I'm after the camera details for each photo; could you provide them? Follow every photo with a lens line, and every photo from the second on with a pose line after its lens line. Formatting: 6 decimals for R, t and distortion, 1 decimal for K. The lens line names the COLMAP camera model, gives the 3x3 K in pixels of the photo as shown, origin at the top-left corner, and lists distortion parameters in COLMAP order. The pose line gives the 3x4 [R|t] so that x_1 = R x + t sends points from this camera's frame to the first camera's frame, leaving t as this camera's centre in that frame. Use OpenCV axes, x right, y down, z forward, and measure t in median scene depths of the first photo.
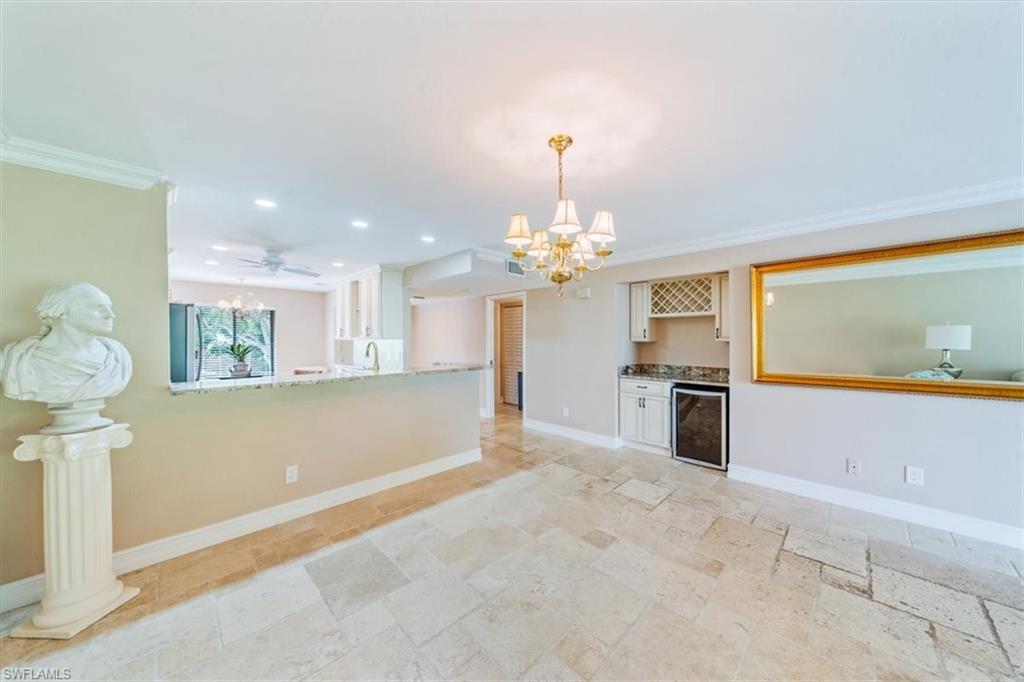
lens RADIAL K [[360.8, 0, 522.0], [0, 360.8, 342.0], [0, 0, 1]] dist [0.000673, 0.000081]
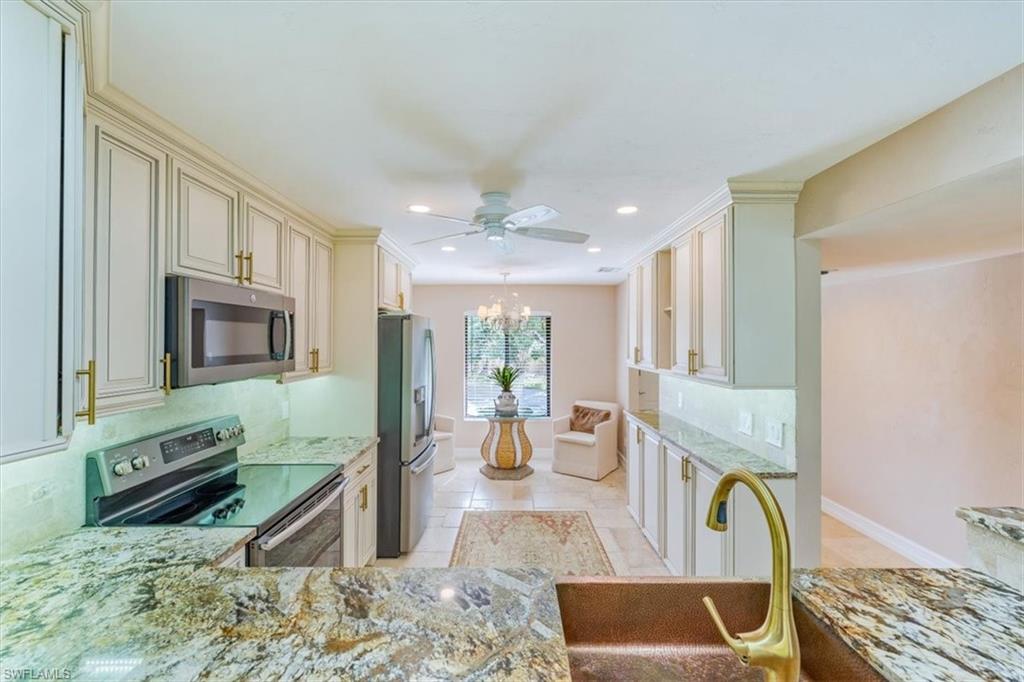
lens RADIAL K [[411.9, 0, 510.5], [0, 411.9, 337.4], [0, 0, 1]] dist [-0.002566, -0.000339]
pose [[0.706176, -0.003086, -0.708030, -0.225385], [-0.007911, 0.999894, -0.012249, -0.046573], [0.707992, 0.014251, 0.706076, 0.484681]]
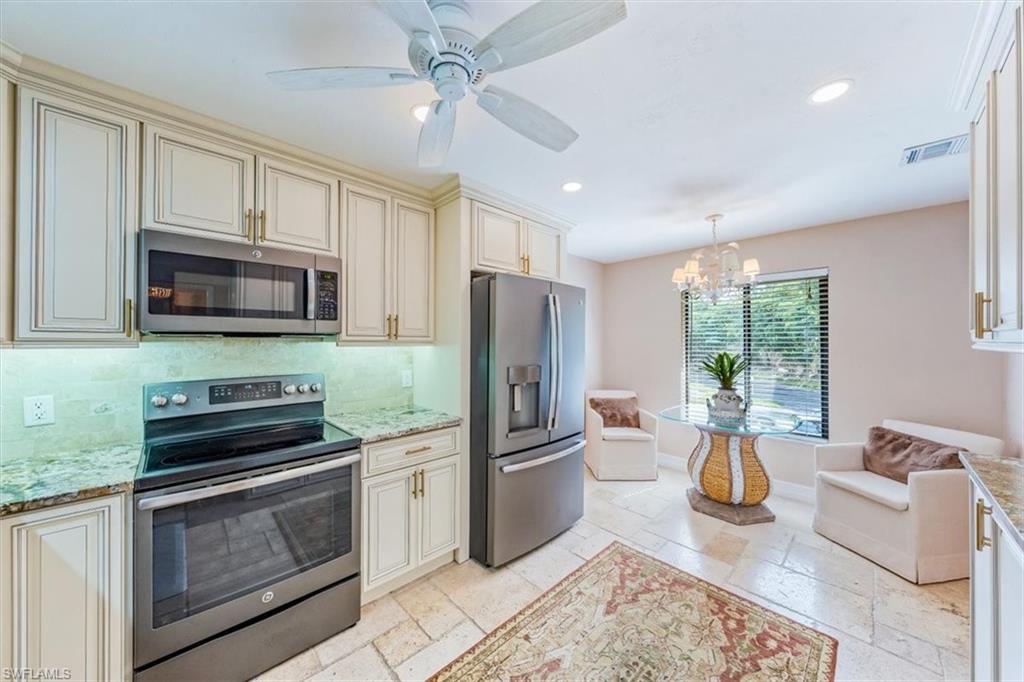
lens RADIAL K [[358.8, 0, 508.1], [0, 358.8, 338.6], [0, 0, 1]] dist [-0.006750, 0.000019]
pose [[-0.018881, -0.004025, -0.999814, -0.324469], [-0.009024, 0.999952, -0.003855, -0.010500], [0.999781, 0.008949, -0.018916, 0.797248]]
